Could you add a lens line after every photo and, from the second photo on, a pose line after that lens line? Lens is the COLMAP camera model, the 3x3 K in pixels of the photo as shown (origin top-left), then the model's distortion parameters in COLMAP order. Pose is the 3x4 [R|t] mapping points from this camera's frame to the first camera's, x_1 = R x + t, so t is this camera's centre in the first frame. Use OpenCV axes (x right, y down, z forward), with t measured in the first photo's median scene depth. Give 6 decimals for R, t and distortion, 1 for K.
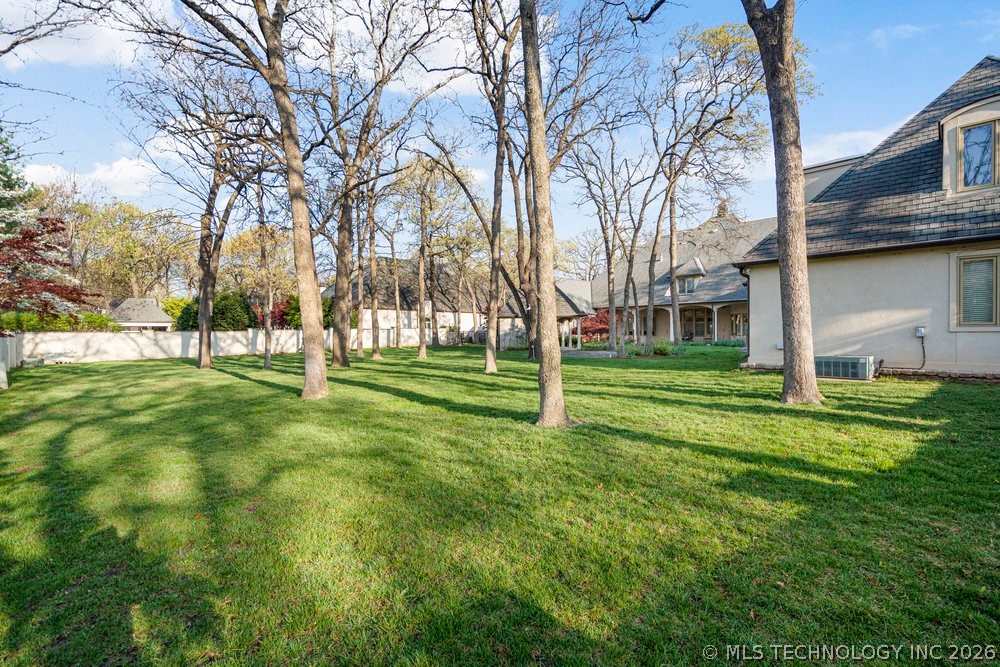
lens RADIAL K [[456.5, 0, 501.0], [0, 456.5, 328.2], [0, 0, 1]] dist [0.000263, 0.001241]
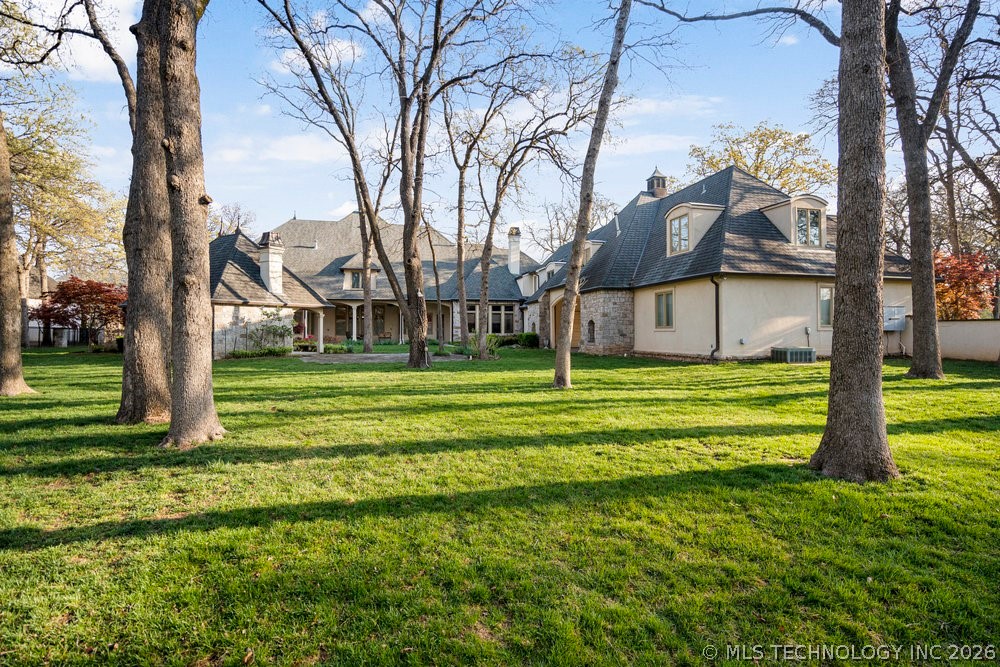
lens RADIAL K [[456.5, 0, 500.5], [0, 456.5, 333.6], [0, 0, 1]] dist [0.000263, 0.001241]
pose [[0.513910, 0.002362, 0.857841, -0.597294], [-0.013552, 0.999894, 0.005366, 0.014010], [-0.857737, -0.014383, 0.513888, 0.661397]]
